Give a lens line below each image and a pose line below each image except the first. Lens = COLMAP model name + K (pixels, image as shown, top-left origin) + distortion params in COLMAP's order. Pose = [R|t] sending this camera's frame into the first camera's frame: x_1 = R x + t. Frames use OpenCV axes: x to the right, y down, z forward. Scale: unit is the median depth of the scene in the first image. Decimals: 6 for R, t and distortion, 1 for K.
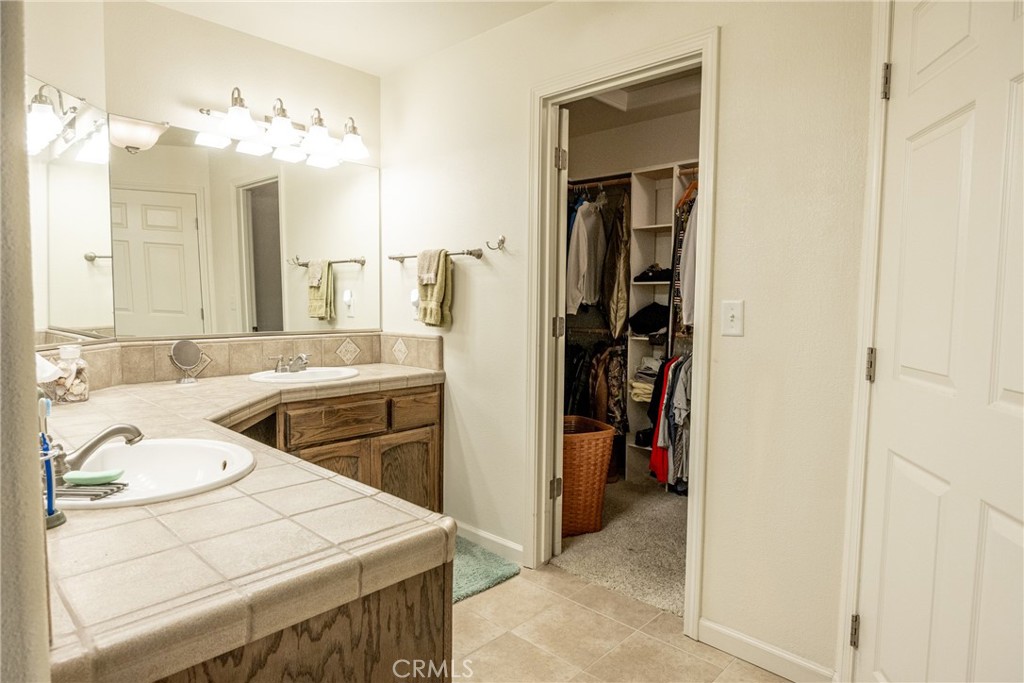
lens RADIAL K [[586.9, 0, 507.4], [0, 586.9, 347.9], [0, 0, 1]] dist [-0.008219, 0.001055]
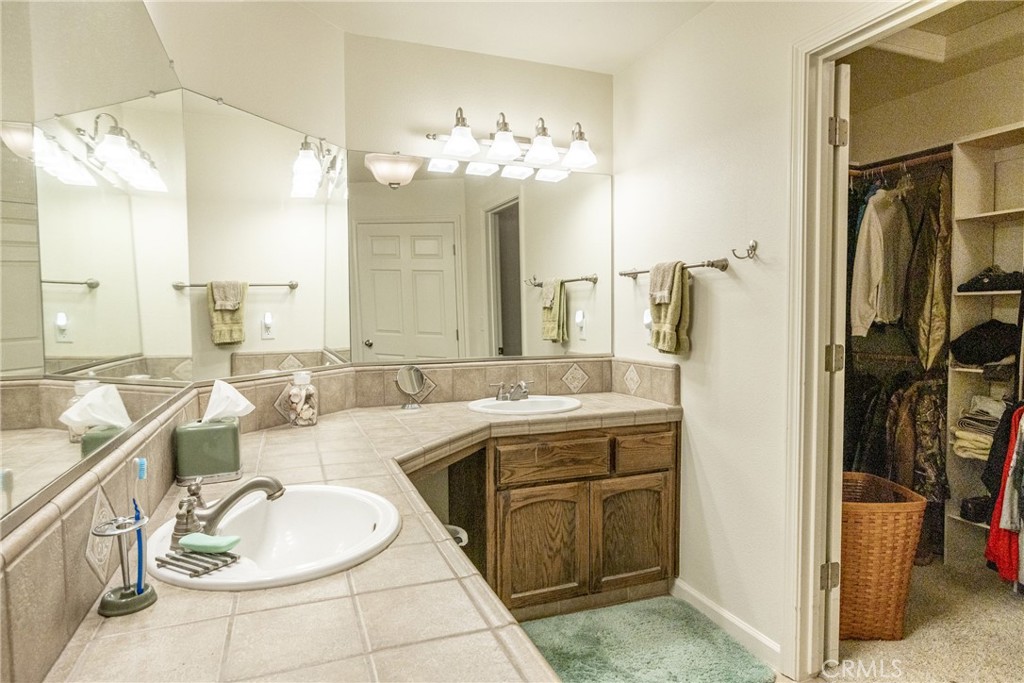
lens RADIAL K [[586.9, 0, 513.4], [0, 586.9, 343.0], [0, 0, 1]] dist [-0.008219, 0.001055]
pose [[0.906851, 0.004867, -0.421423, 0.028273], [-0.018607, 0.999421, -0.028496, -0.023993], [0.421040, 0.033683, 0.906417, 0.147660]]
